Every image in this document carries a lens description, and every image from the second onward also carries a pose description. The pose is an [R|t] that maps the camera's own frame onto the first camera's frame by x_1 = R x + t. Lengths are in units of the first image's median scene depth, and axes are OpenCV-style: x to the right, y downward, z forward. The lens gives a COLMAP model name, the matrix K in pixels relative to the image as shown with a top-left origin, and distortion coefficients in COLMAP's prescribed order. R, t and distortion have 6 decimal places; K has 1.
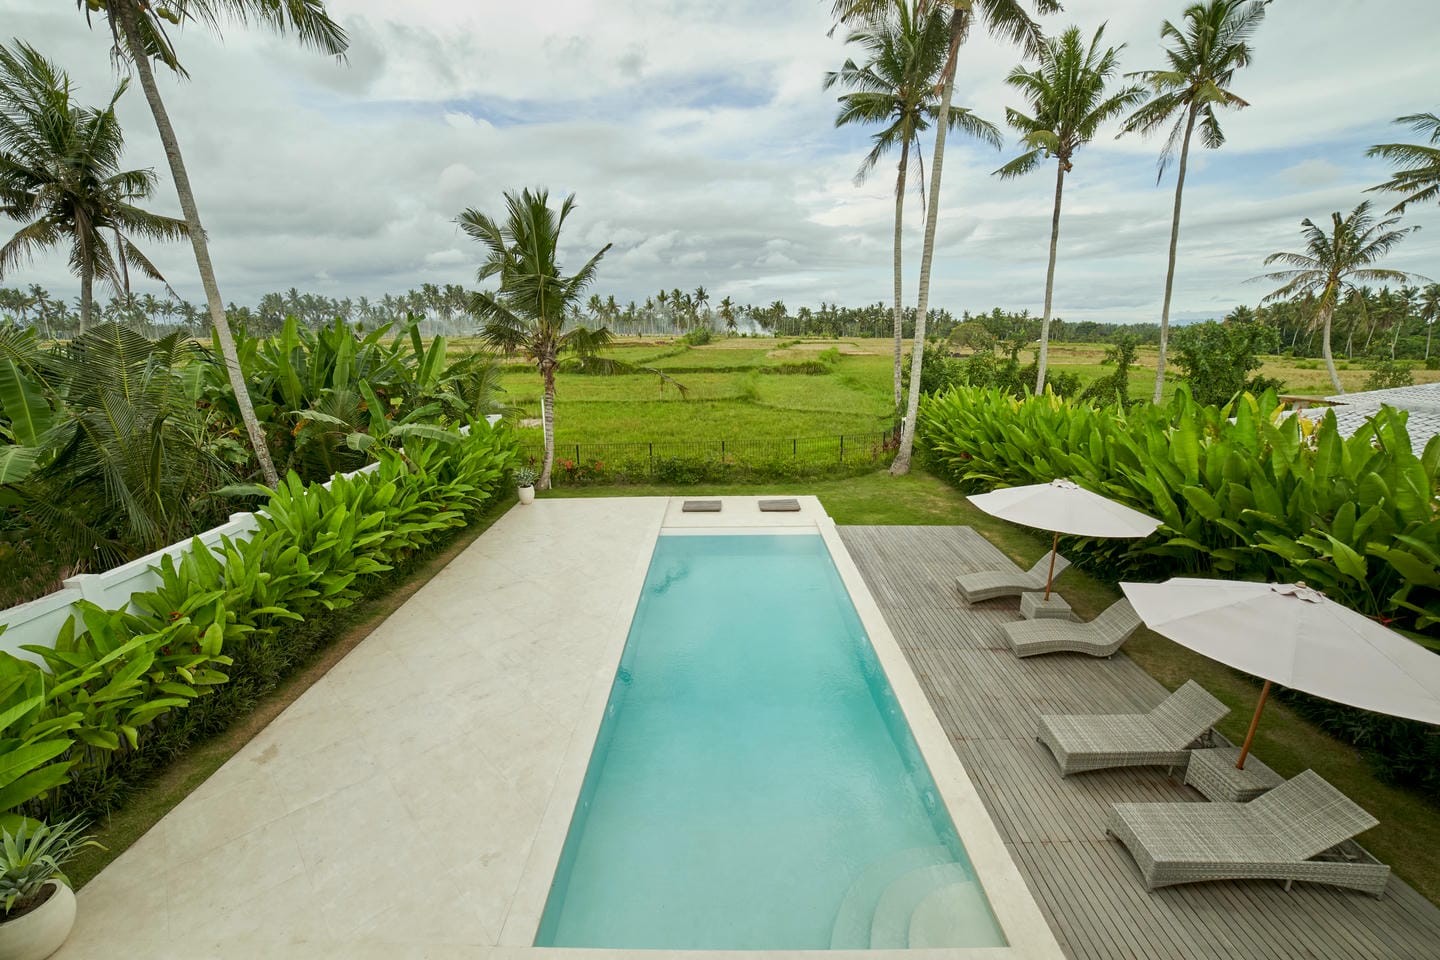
lens RADIAL K [[639.8, 0, 722.4], [0, 639.8, 465.9], [0, 0, 1]] dist [-0.008350, 0.004526]
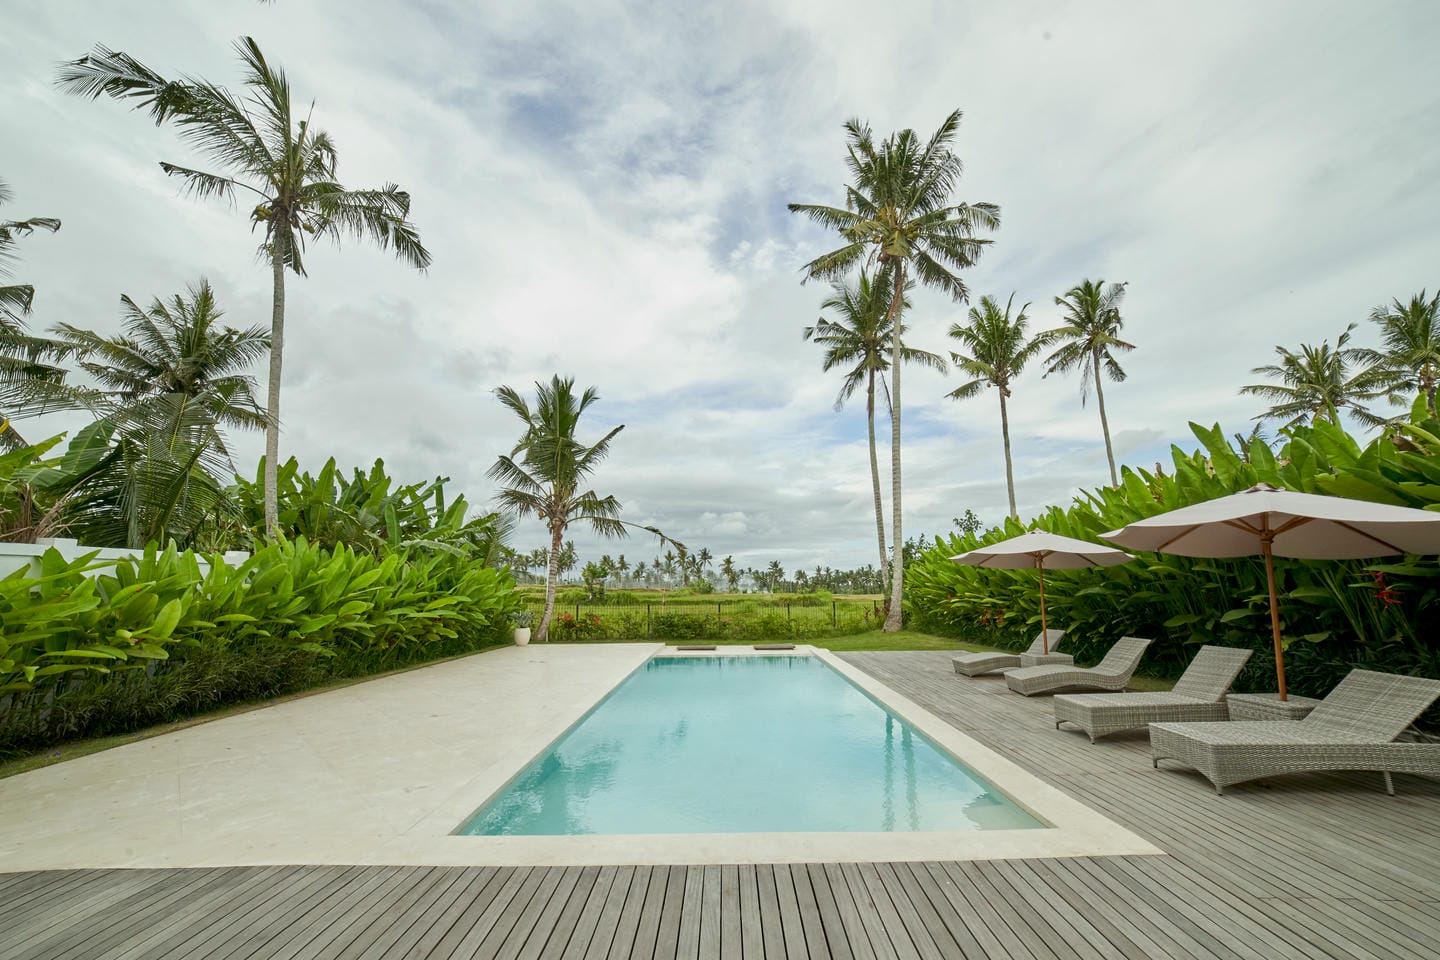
lens RADIAL K [[603.4, 0, 732.9], [0, 603.4, 475.7], [0, 0, 1]] dist [-0.026221, 0.000681]
pose [[0.999936, 0.001797, 0.011200, 0.008620], [0.003066, 0.907791, -0.419412, 0.157117], [-0.010921, 0.419419, 0.907727, 0.037590]]
